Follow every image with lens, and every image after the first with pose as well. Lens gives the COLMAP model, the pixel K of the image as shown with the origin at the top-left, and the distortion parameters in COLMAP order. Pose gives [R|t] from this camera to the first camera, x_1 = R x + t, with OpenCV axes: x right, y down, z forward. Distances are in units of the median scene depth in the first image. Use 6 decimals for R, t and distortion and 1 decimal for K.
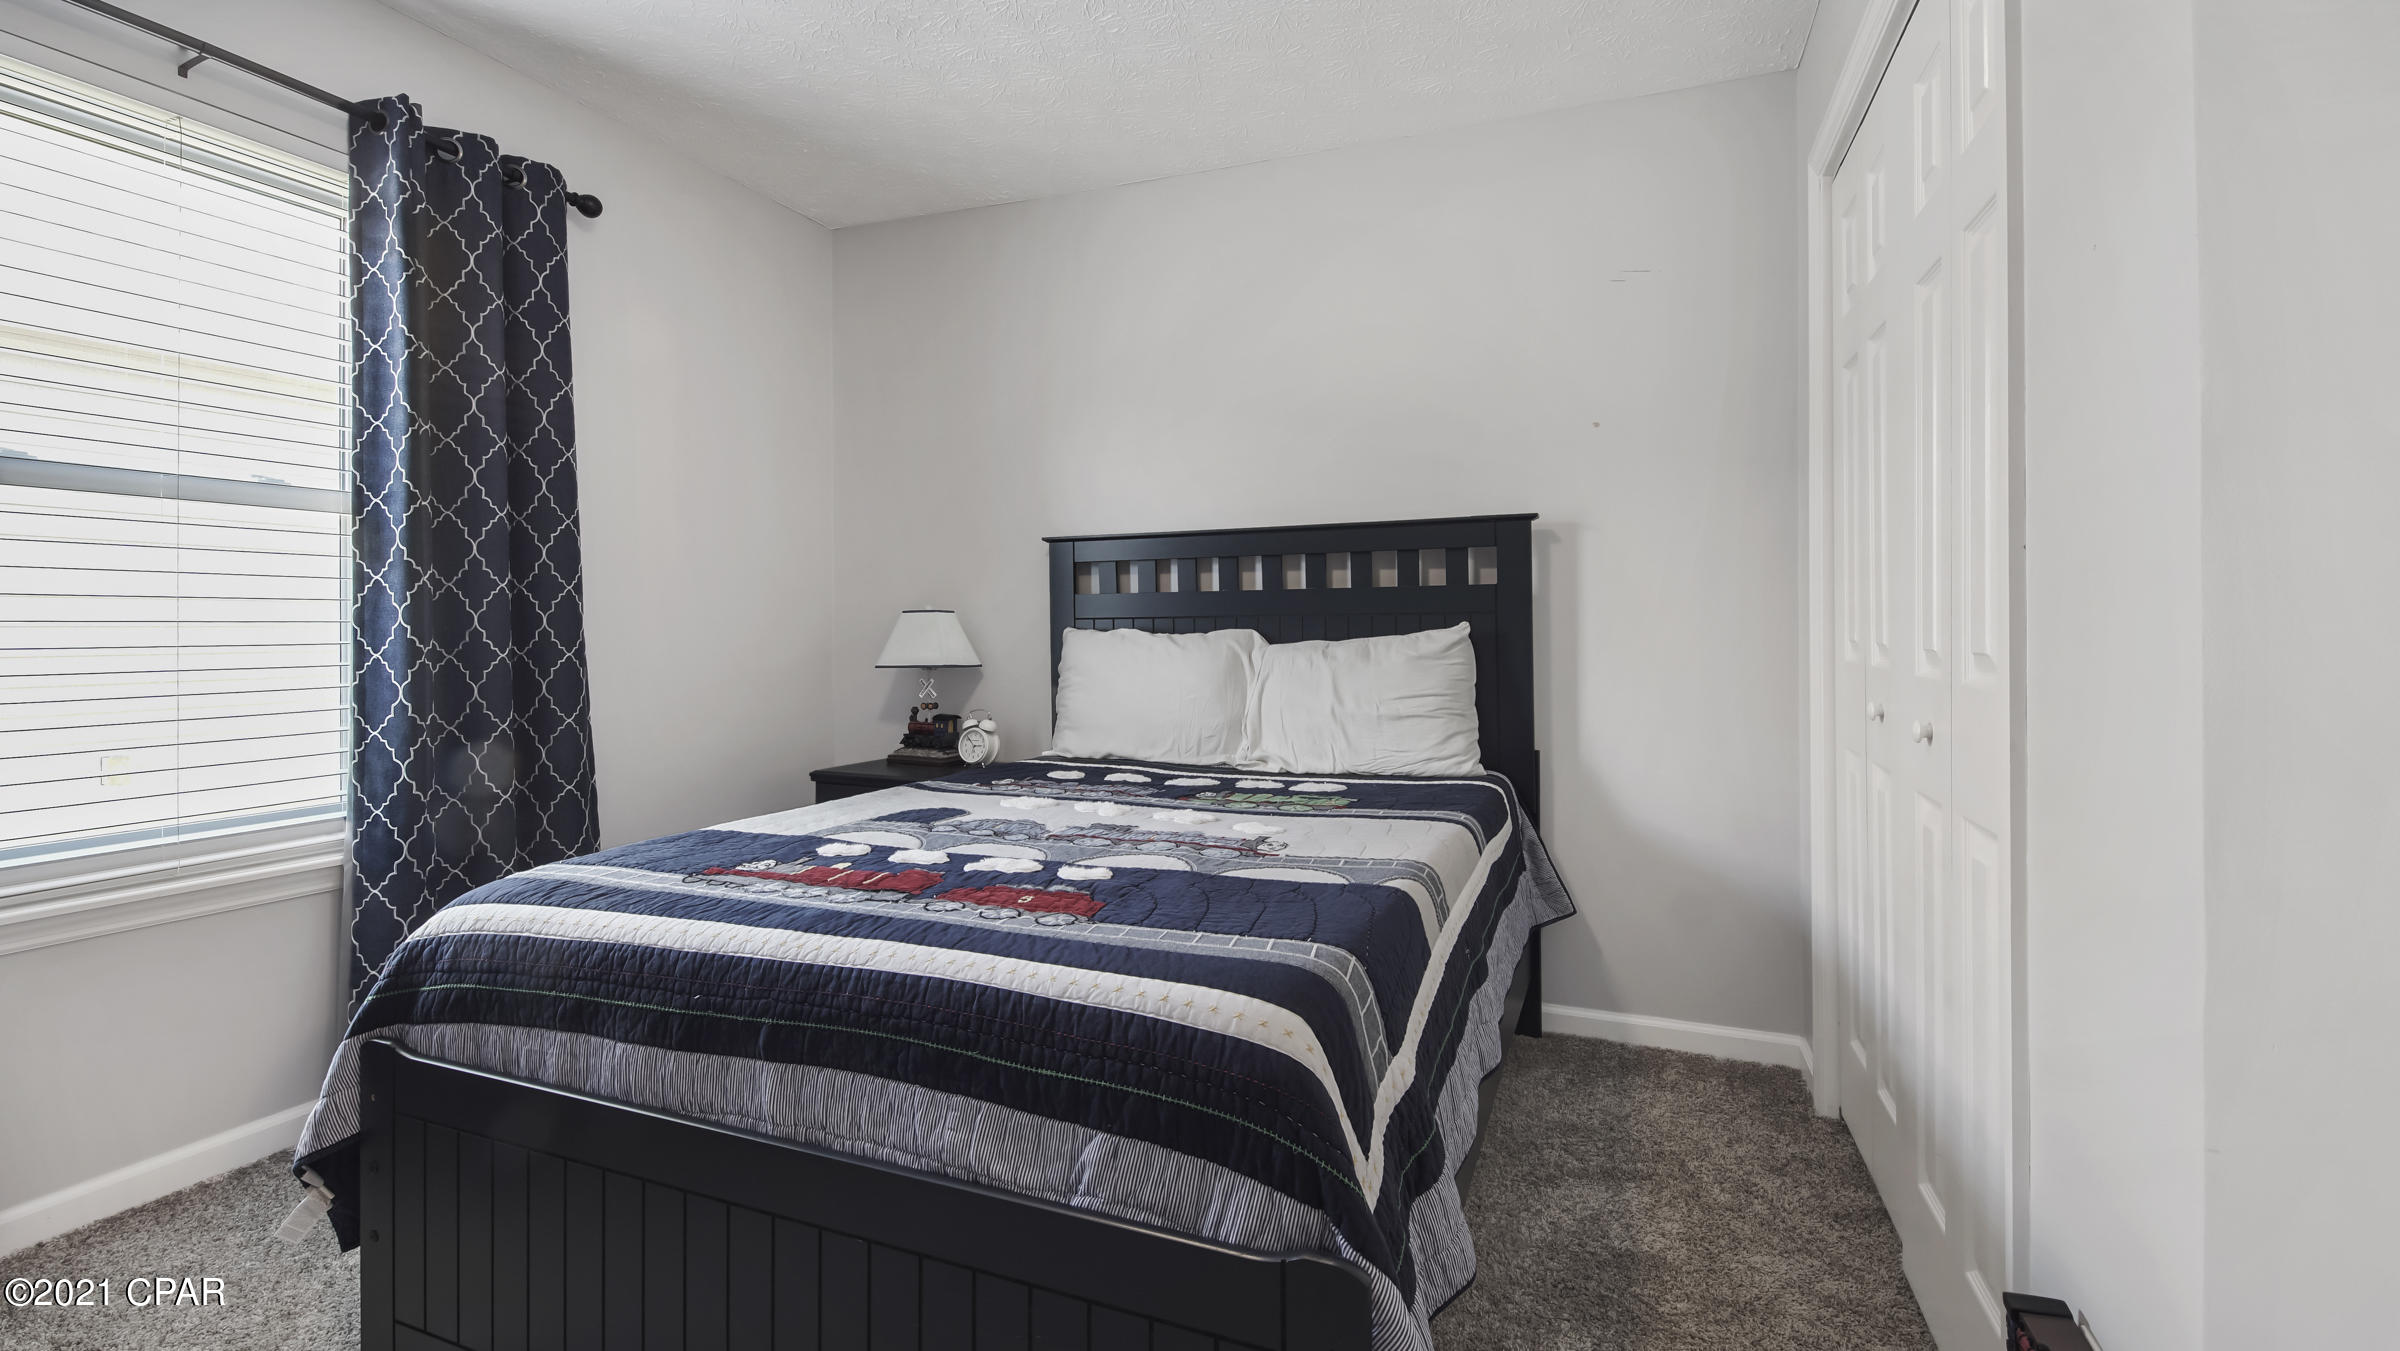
lens RADIAL K [[1061.1, 0, 1202.2], [0, 1061.1, 632.5], [0, 0, 1]] dist [0.032710, -0.021144]
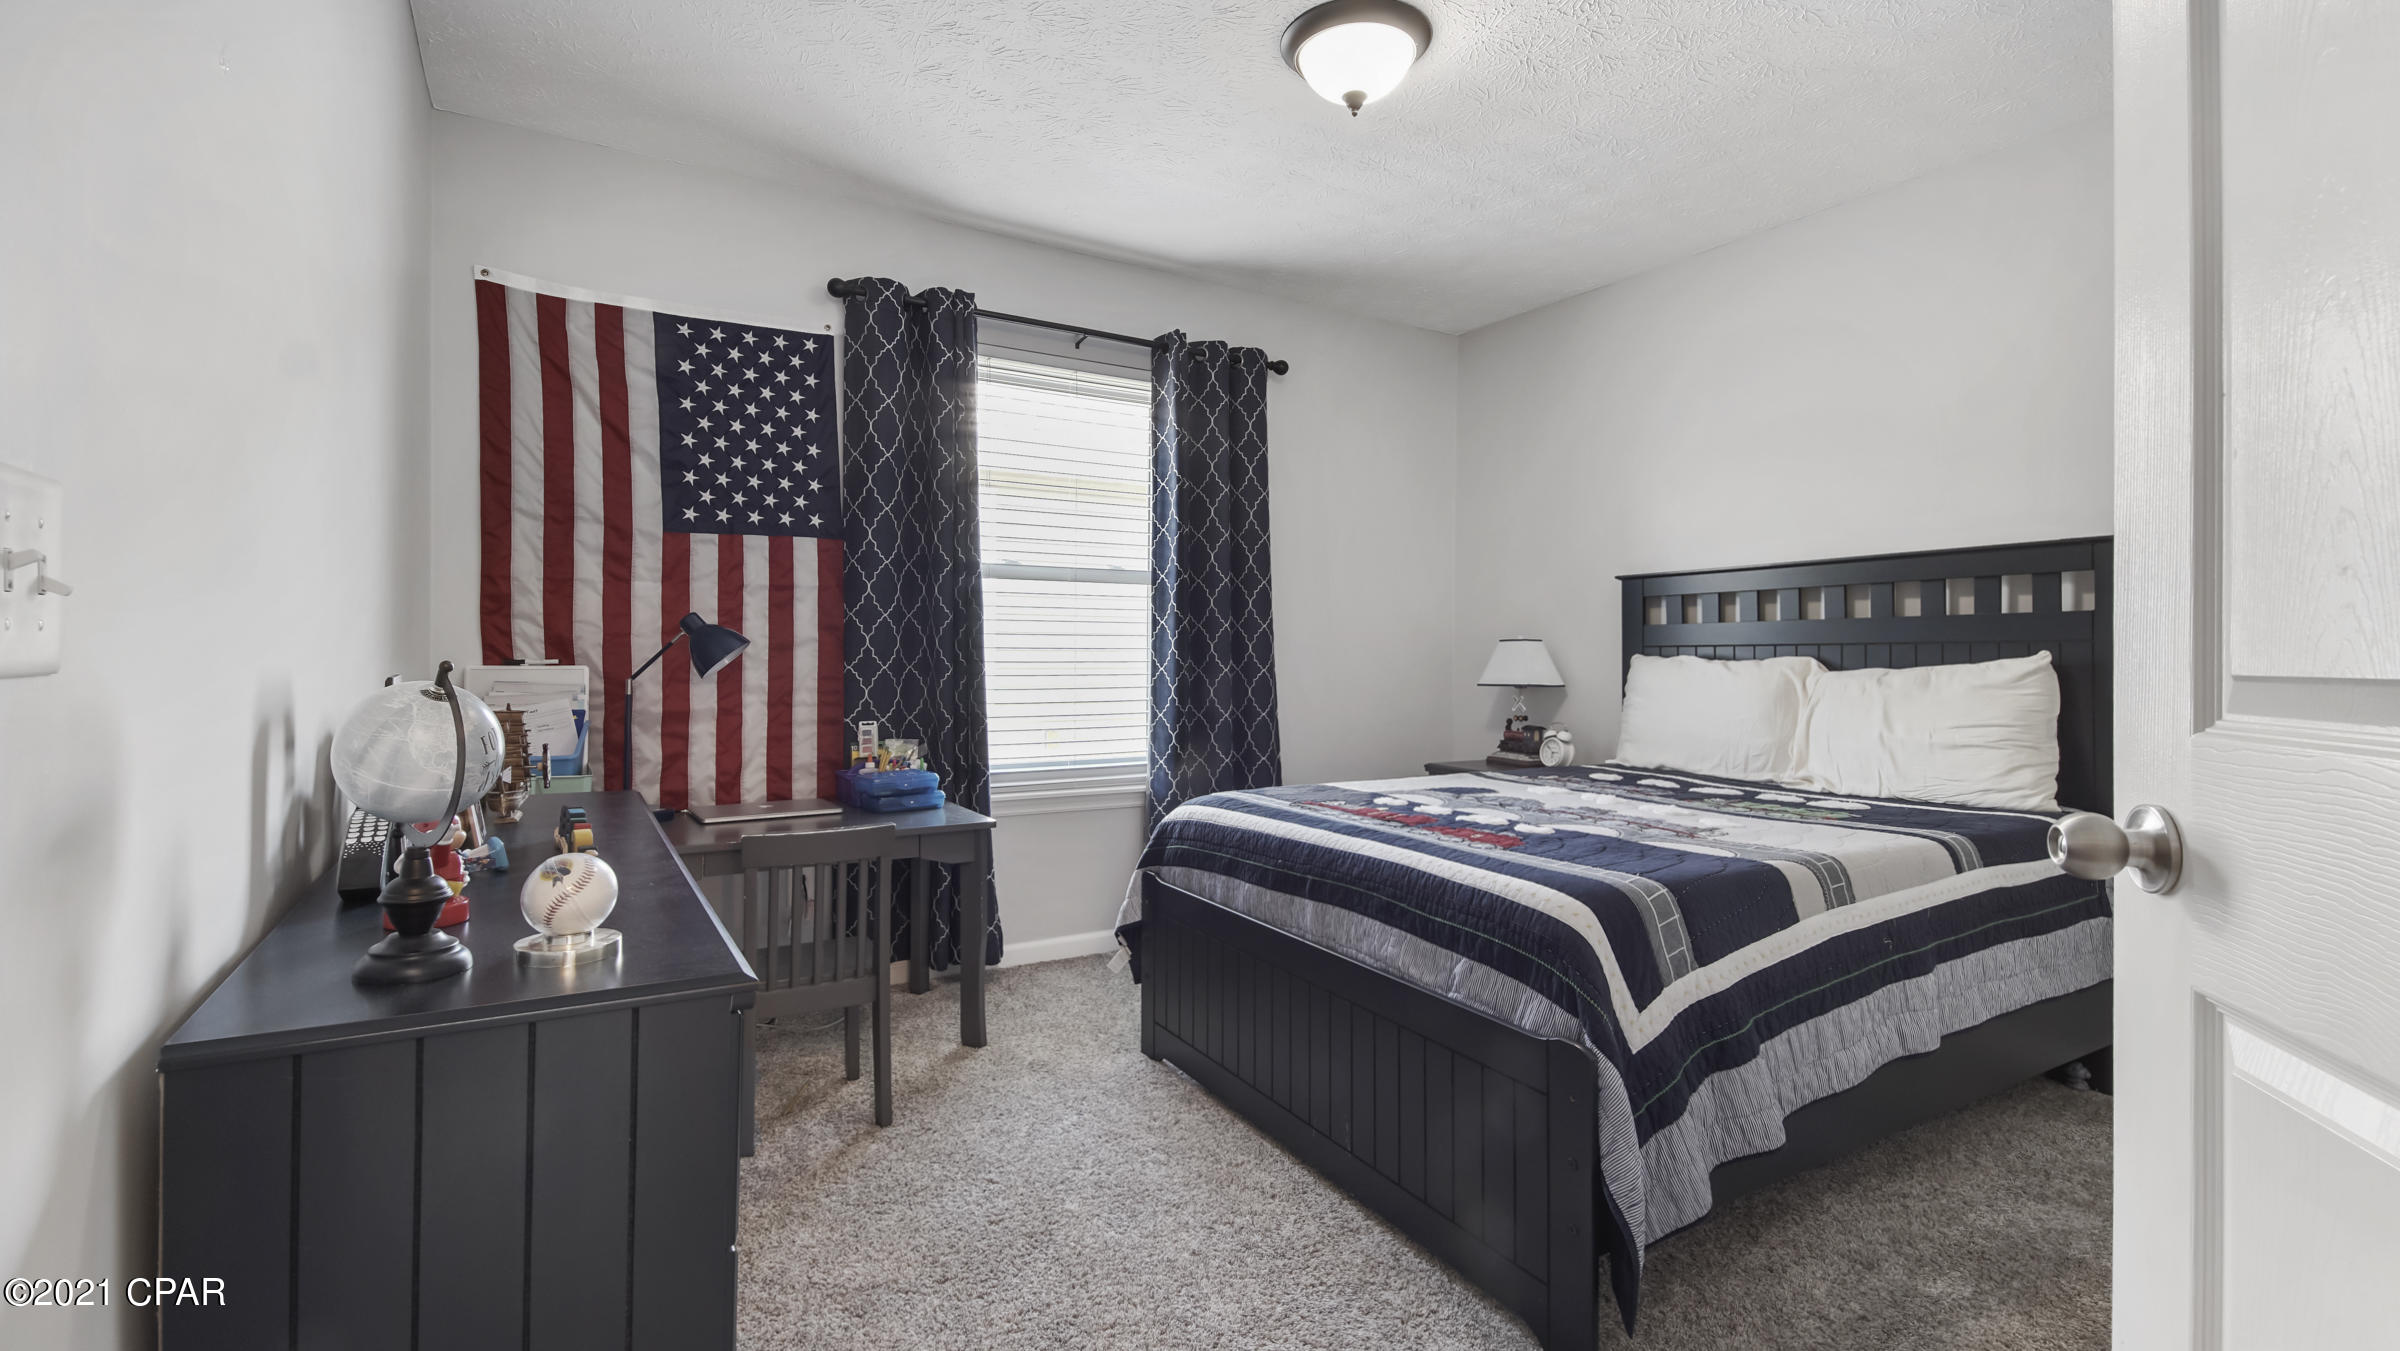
lens RADIAL K [[1080.3, 0, 1217.2], [0, 1080.3, 678.6], [0, 0, 1]] dist [0.003563, -0.000093]
pose [[0.800720, 0.018969, -0.598739, 0.310060], [-0.007711, 0.999742, 0.021361, -0.000043], [0.598990, -0.012487, 0.800659, -0.299233]]
